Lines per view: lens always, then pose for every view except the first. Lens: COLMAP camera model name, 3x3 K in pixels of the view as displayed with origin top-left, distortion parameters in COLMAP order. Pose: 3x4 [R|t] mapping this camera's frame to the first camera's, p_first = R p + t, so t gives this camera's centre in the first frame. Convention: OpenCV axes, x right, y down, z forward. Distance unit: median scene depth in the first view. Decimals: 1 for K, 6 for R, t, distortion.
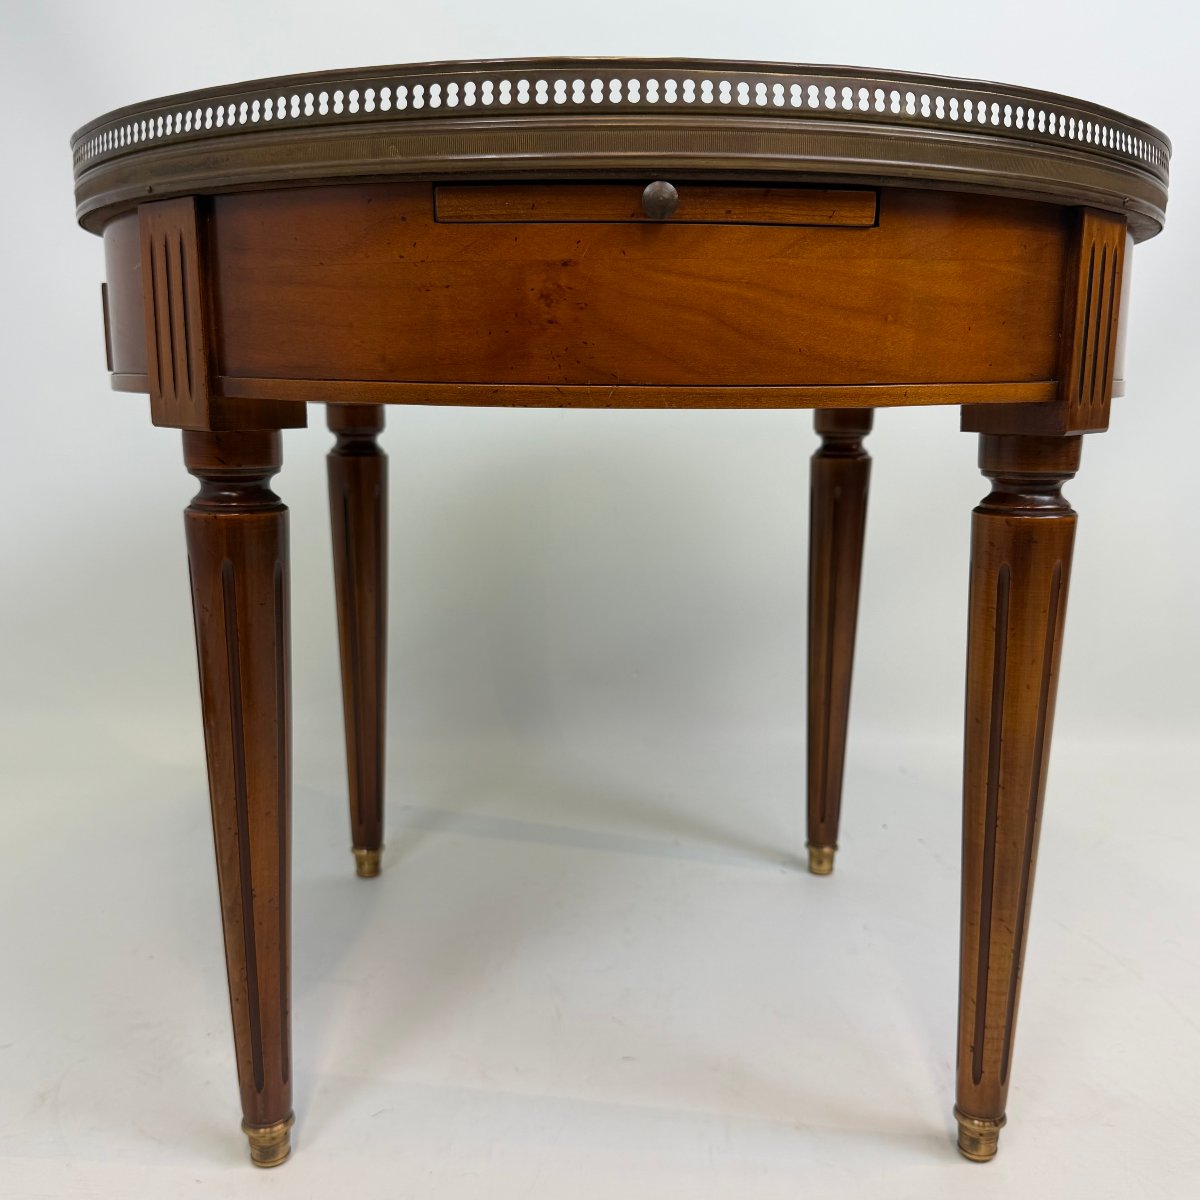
lens RADIAL K [[1221.2, 0, 600.5], [0, 1221.2, 600.6], [0, 0, 1]] dist [0.103760, 0.000000]
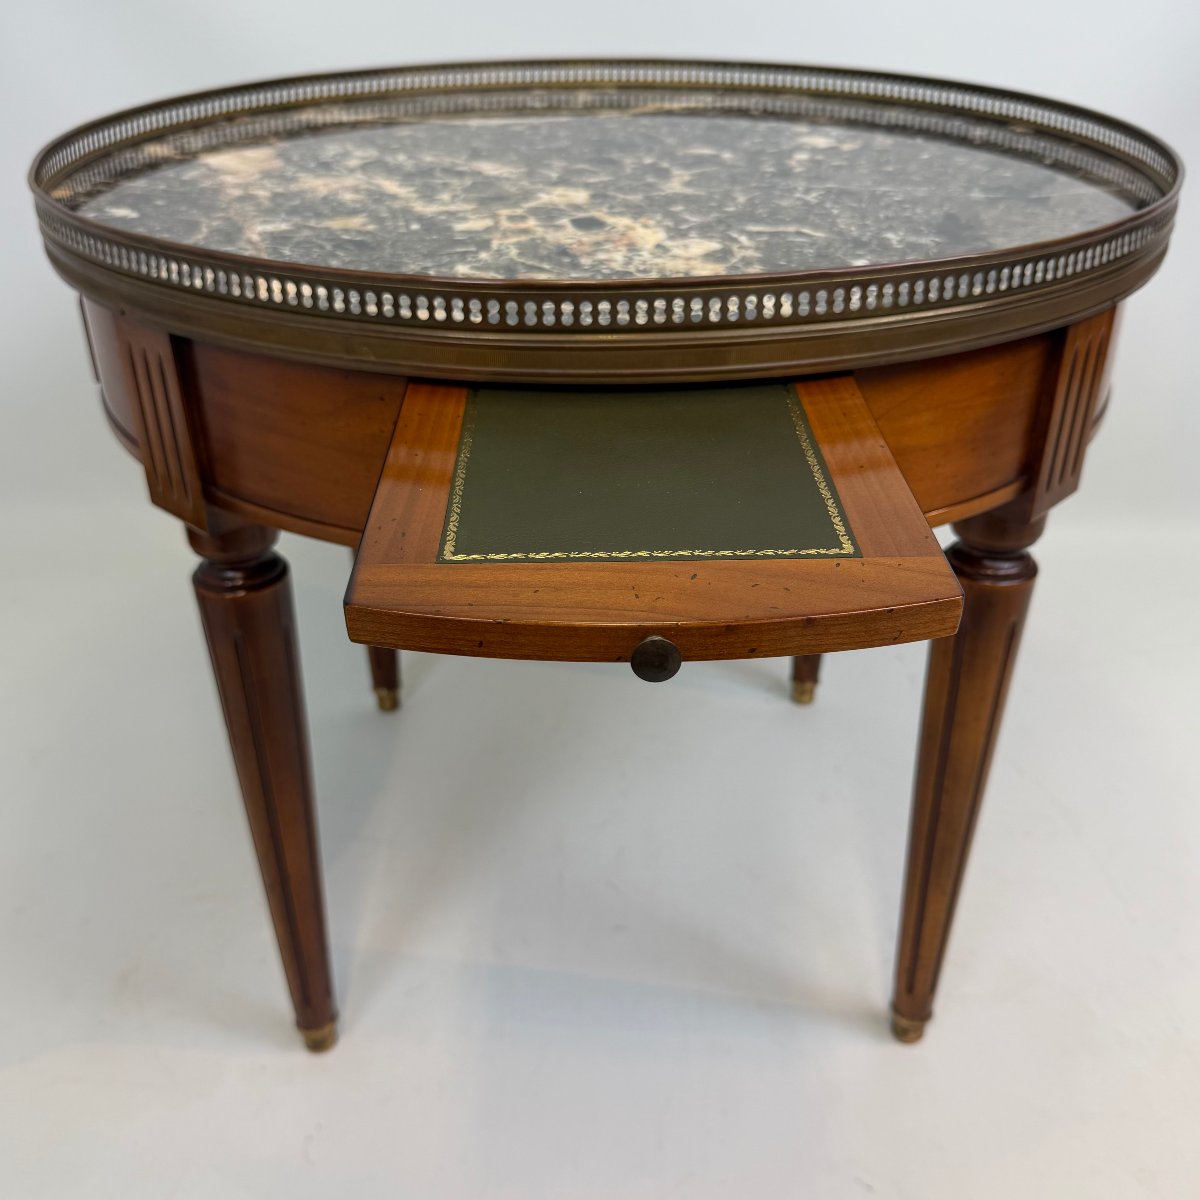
lens RADIAL K [[1221.2, 0, 599.0], [0, 1221.2, 588.8], [0, 0, 1]] dist [0.103760, 0.000000]
pose [[0.999882, -0.003804, -0.014865, 0.024981], [0.008249, 0.950156, 0.311664, -0.346696], [0.012938, -0.311750, 0.950076, -0.003562]]
